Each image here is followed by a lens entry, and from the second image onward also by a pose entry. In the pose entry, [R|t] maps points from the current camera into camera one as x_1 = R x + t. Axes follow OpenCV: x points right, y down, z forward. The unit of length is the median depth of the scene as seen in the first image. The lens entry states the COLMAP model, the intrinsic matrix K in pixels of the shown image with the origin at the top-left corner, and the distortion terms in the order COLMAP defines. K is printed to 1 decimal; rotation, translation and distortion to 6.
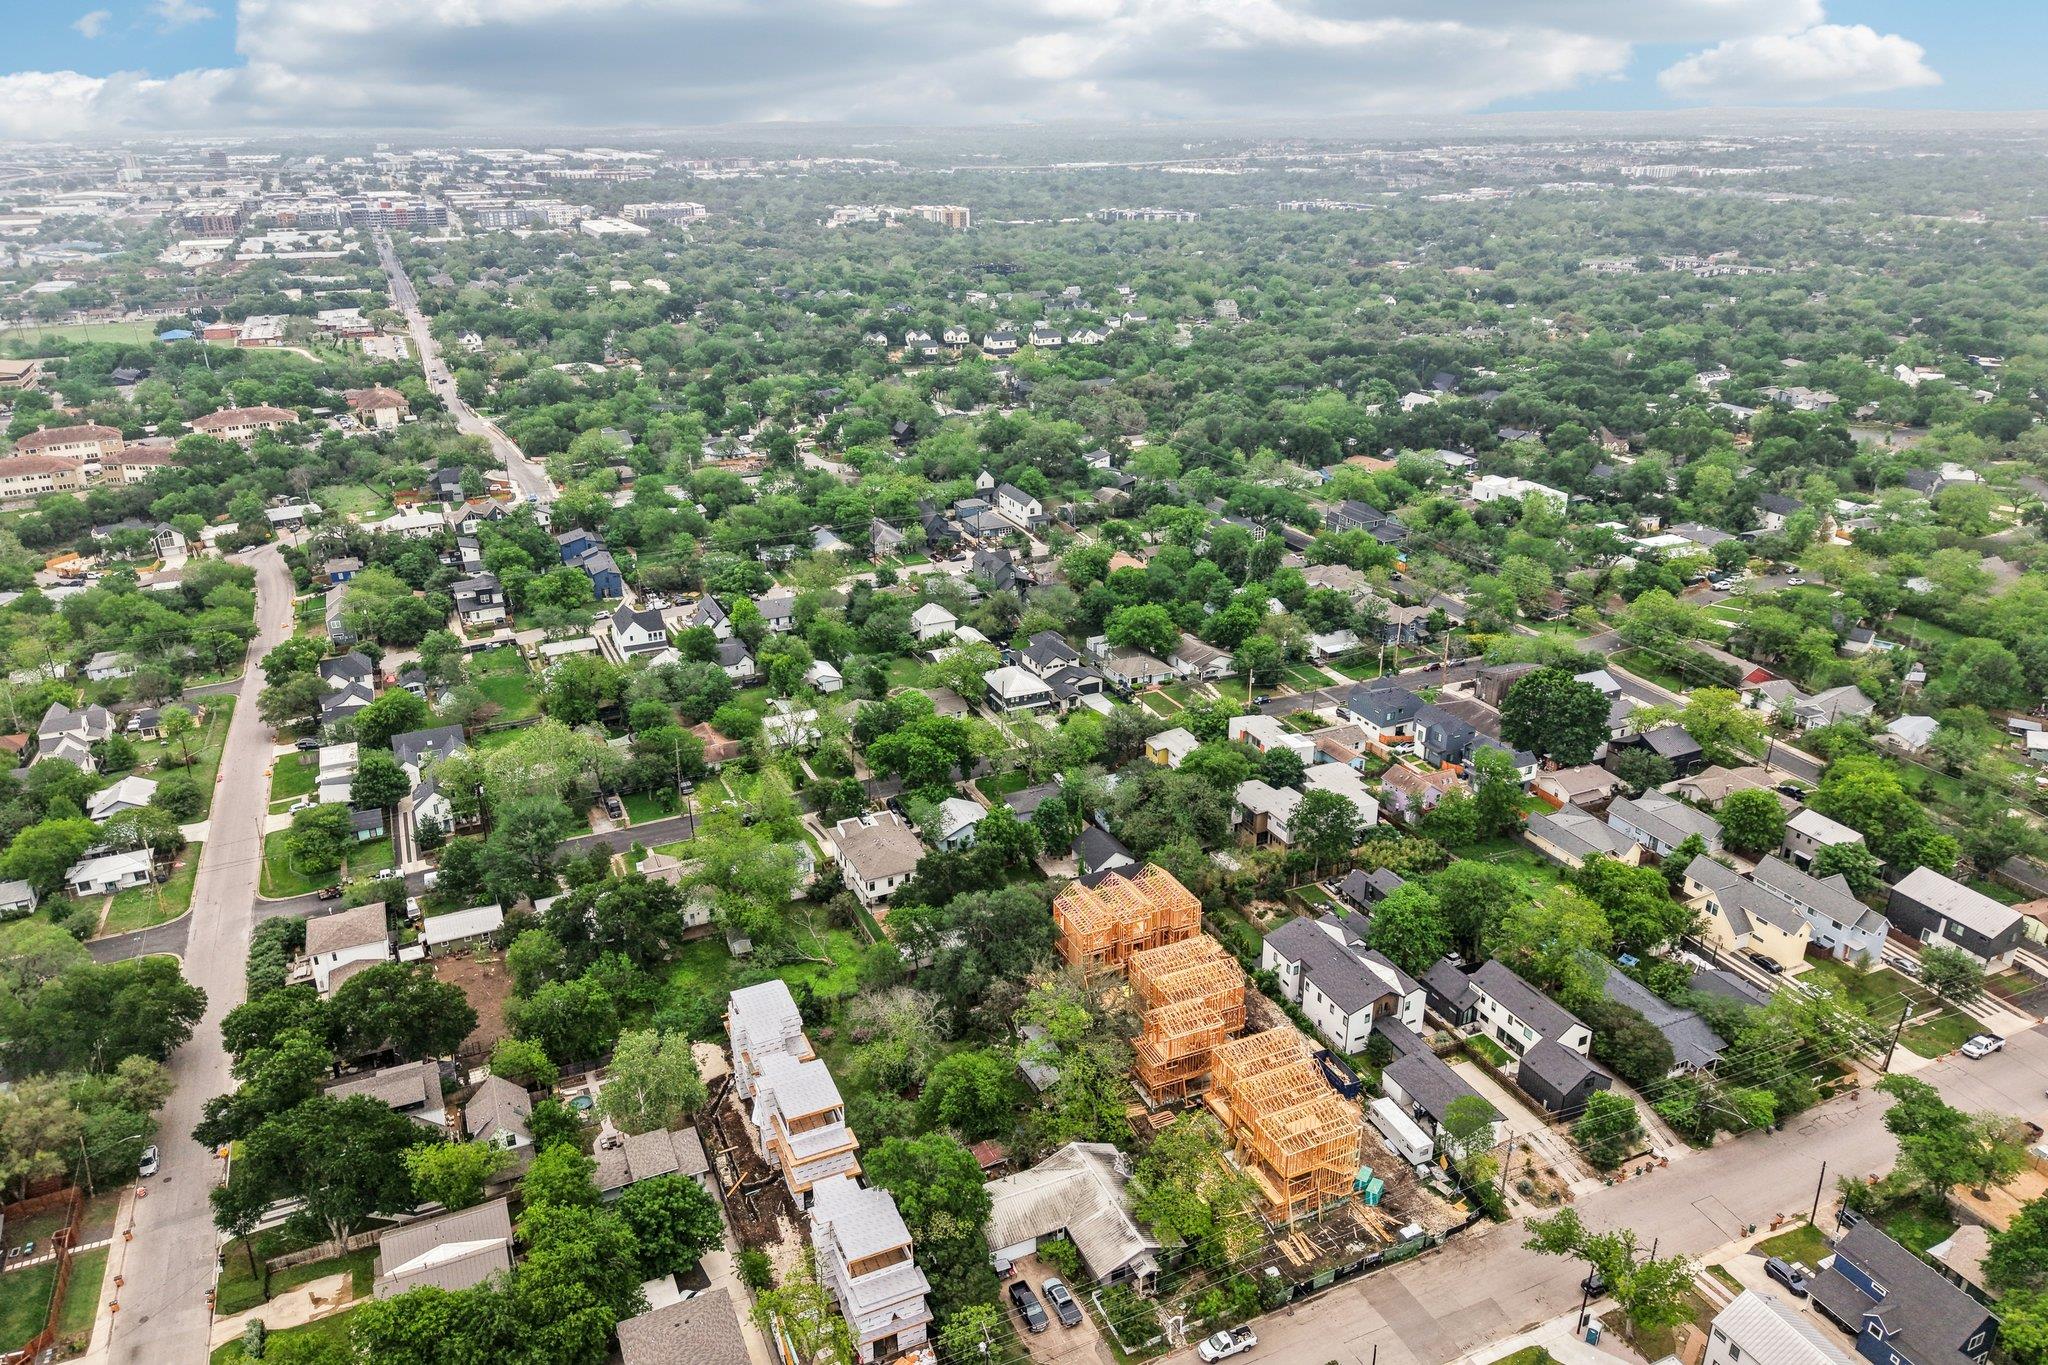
lens RADIAL K [[1400.7, 0, 1024.0], [0, 1400.7, 682.5], [0, 0, 1]] dist [0.011007, -0.004284]
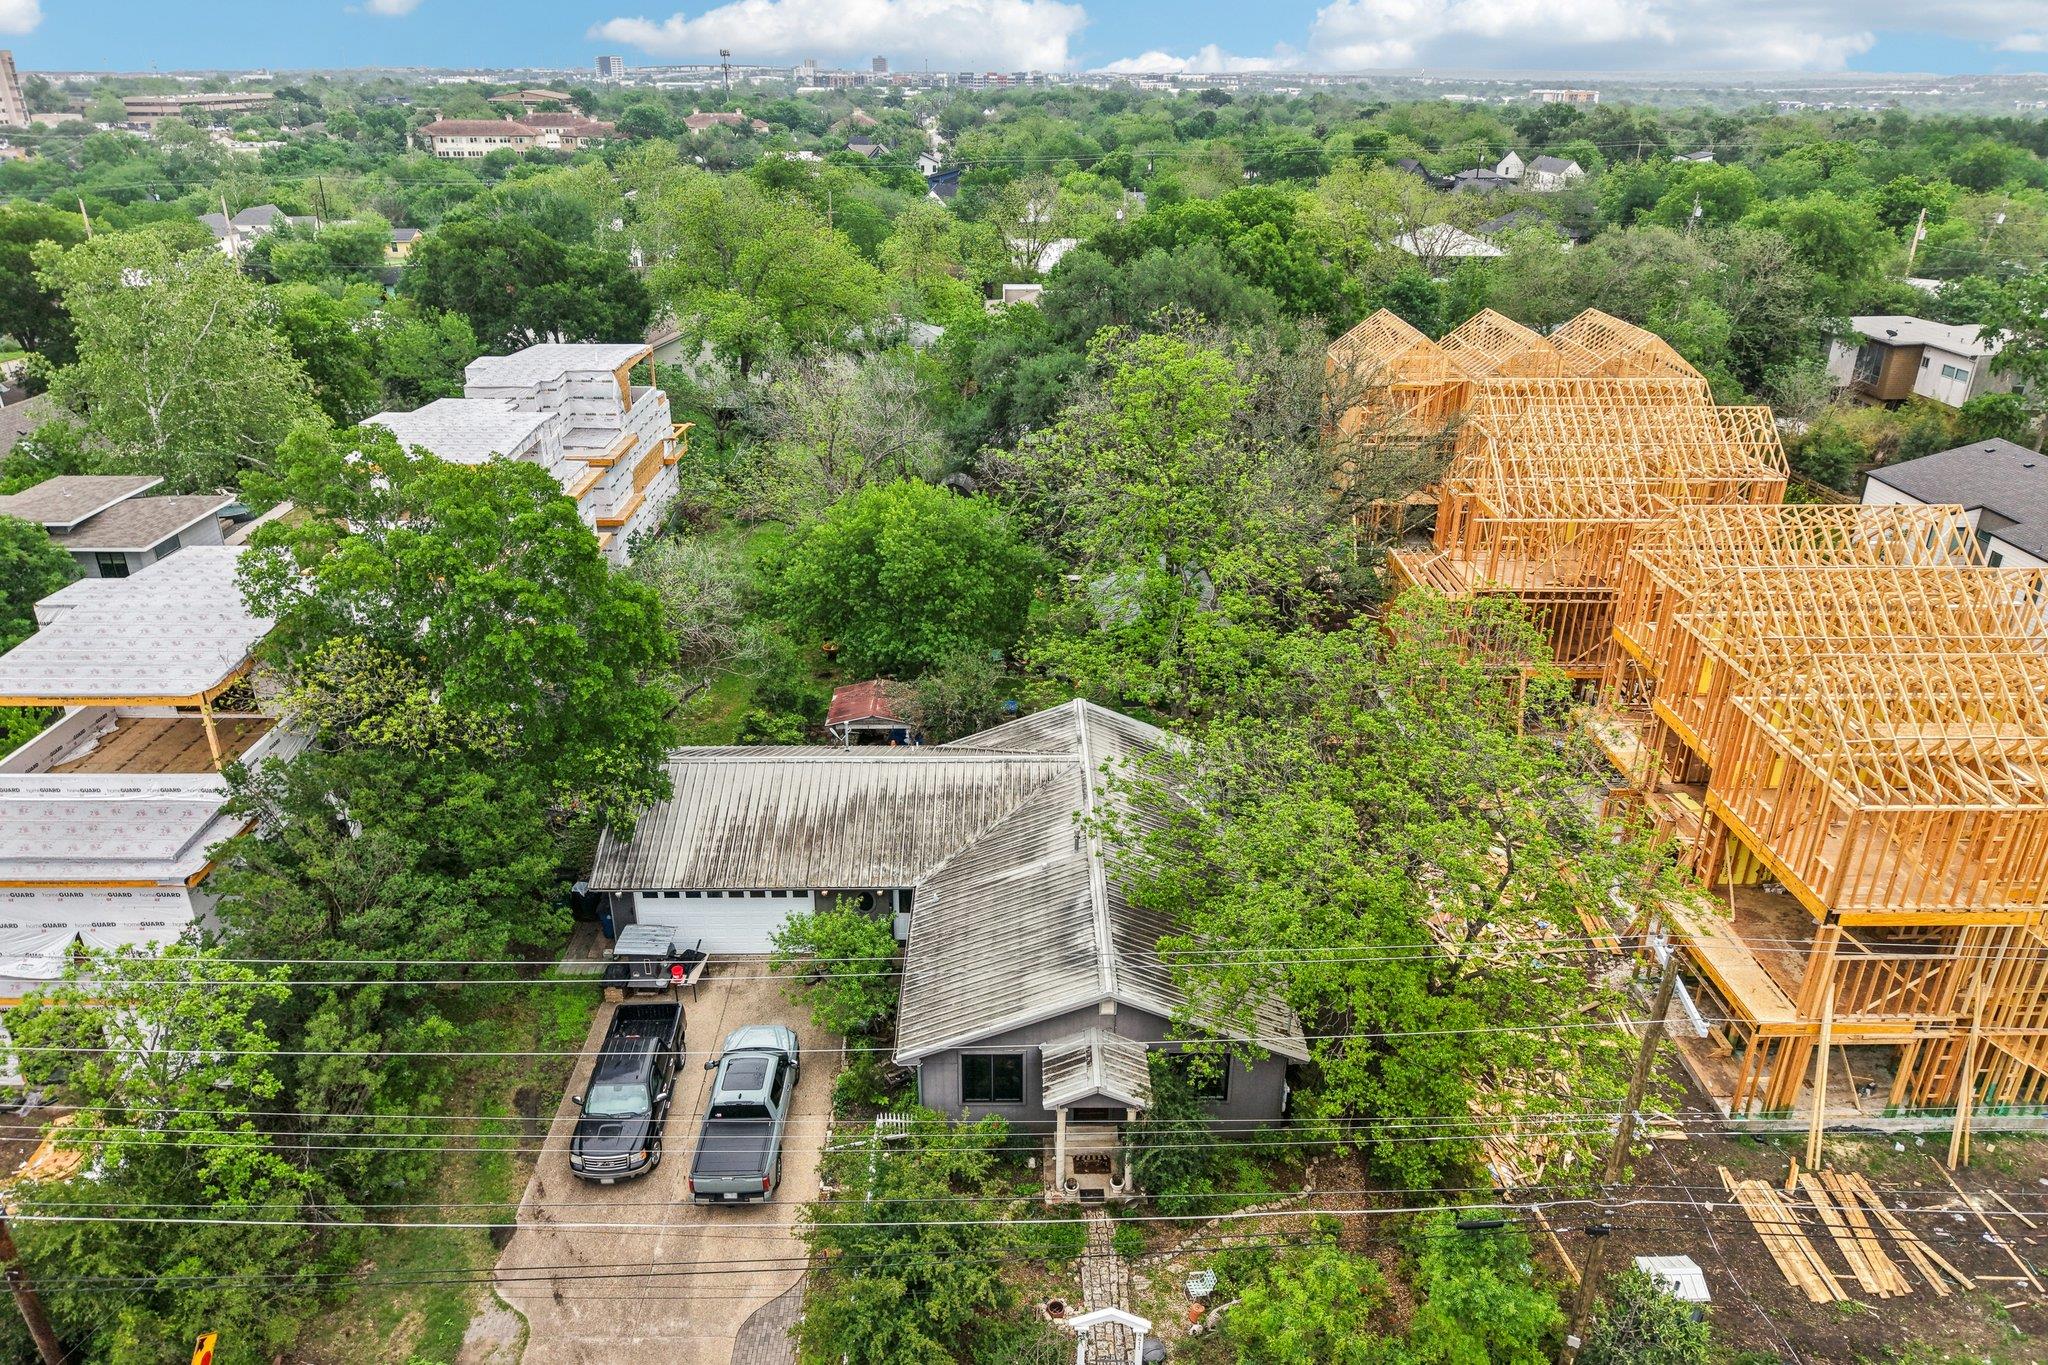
lens RADIAL K [[1400.7, 0, 1024.0], [0, 1400.7, 682.5], [0, 0, 1]] dist [0.011007, -0.004284]
pose [[0.912852, 0.170481, -0.370996, 0.144208], [-0.160360, 0.985341, 0.058212, 0.319432], [0.375481, 0.006354, 0.926808, 0.730932]]
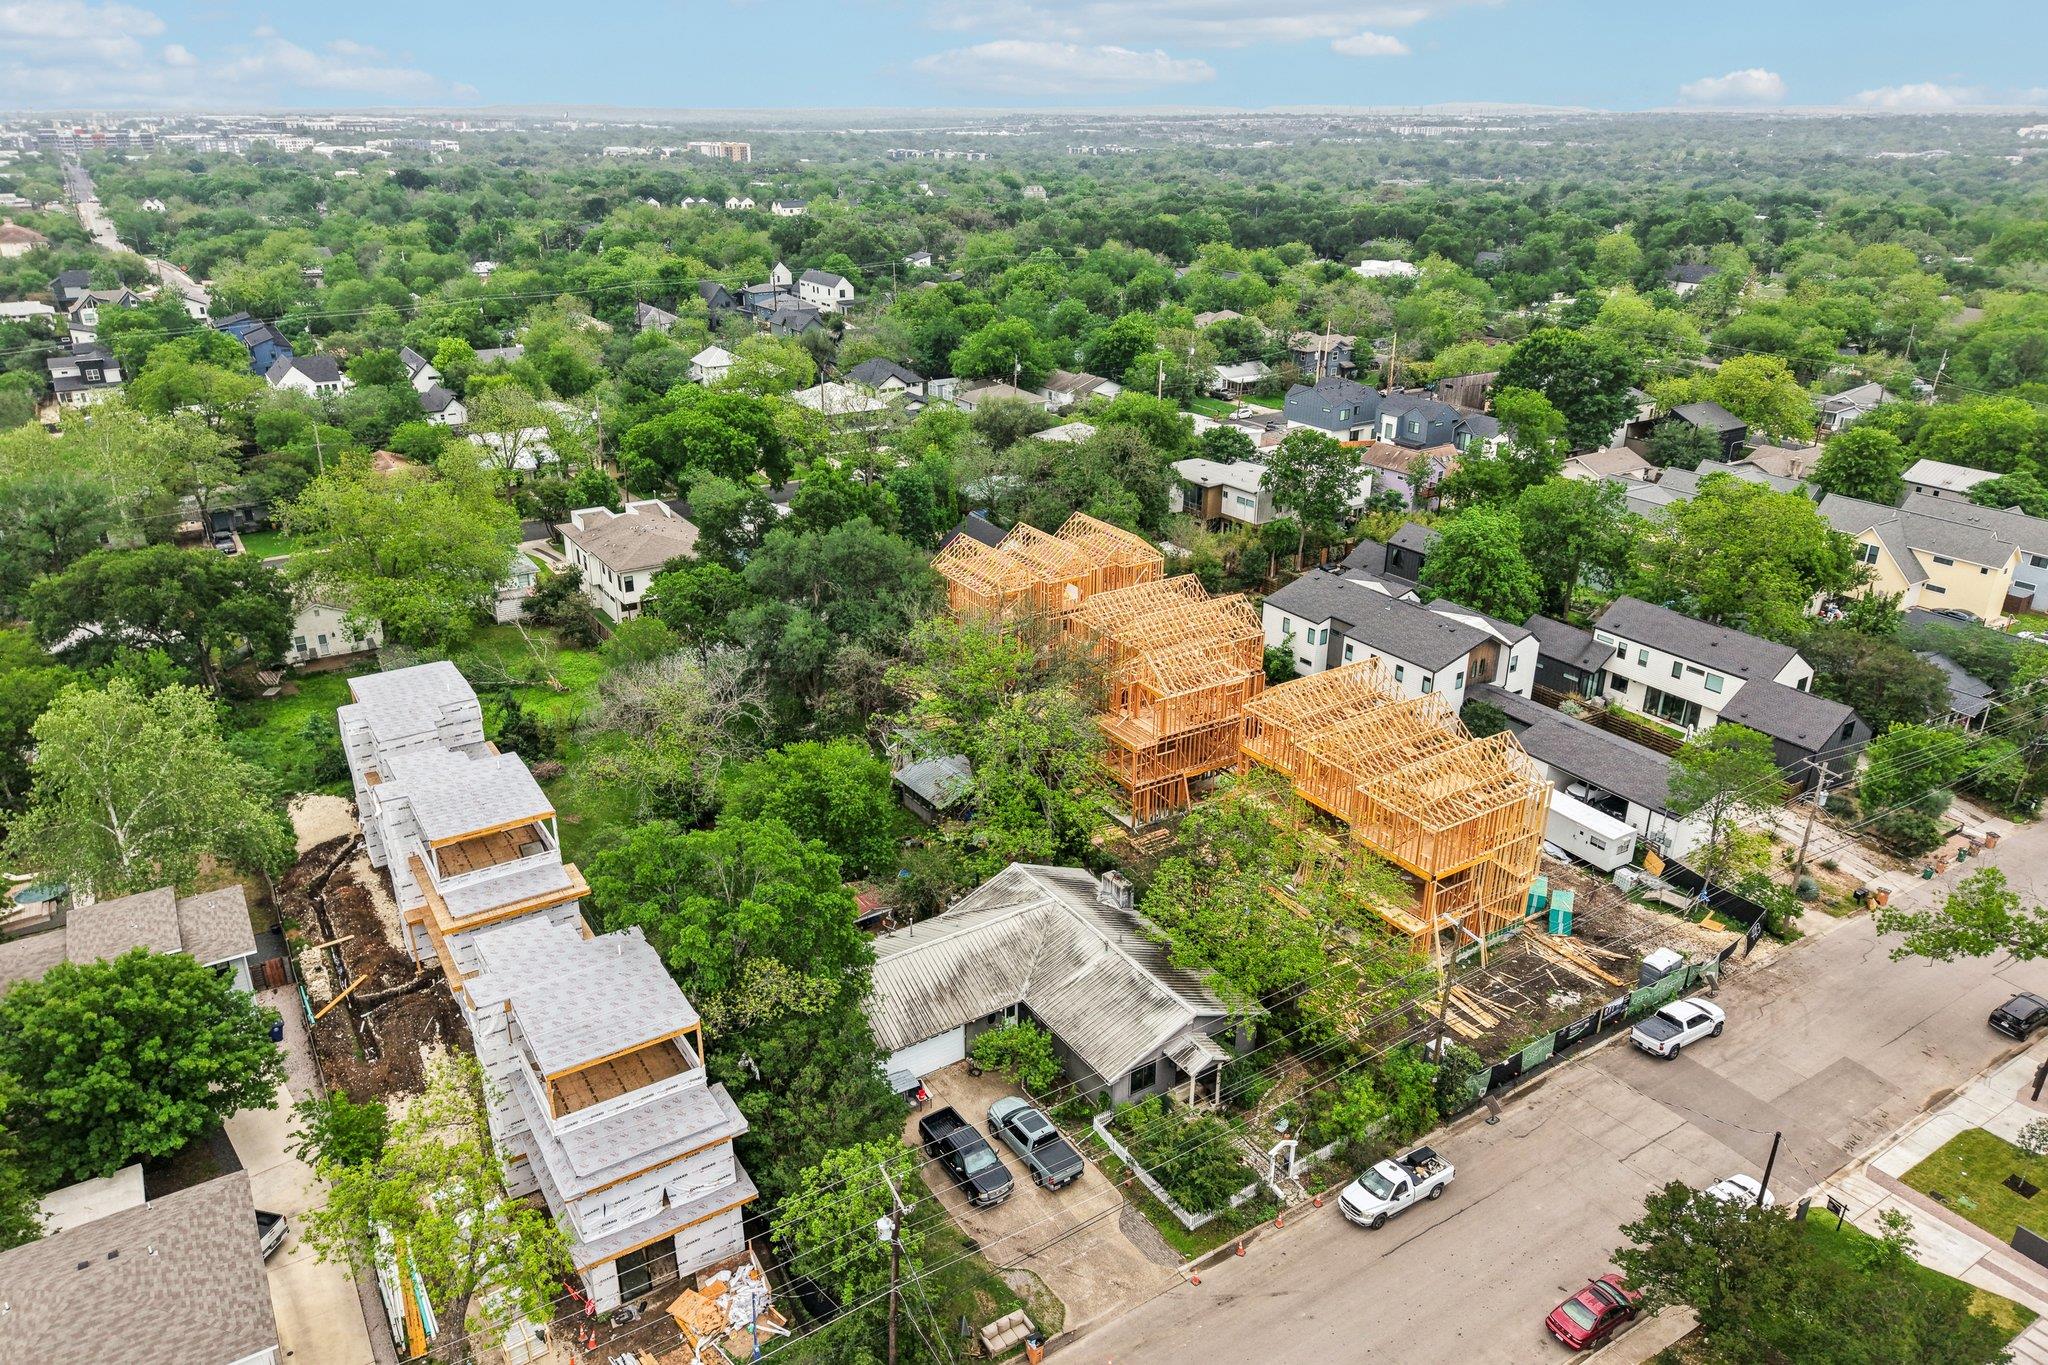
lens RADIAL K [[1382.6, 0, 1024.0], [0, 1382.6, 682.5], [0, 0, 1]] dist [0.041521, -0.053130]
pose [[0.989359, -0.052062, 0.135864, -0.029761], [0.050342, 0.998603, 0.016070, 0.260932], [-0.136511, -0.009059, 0.990597, 0.502818]]
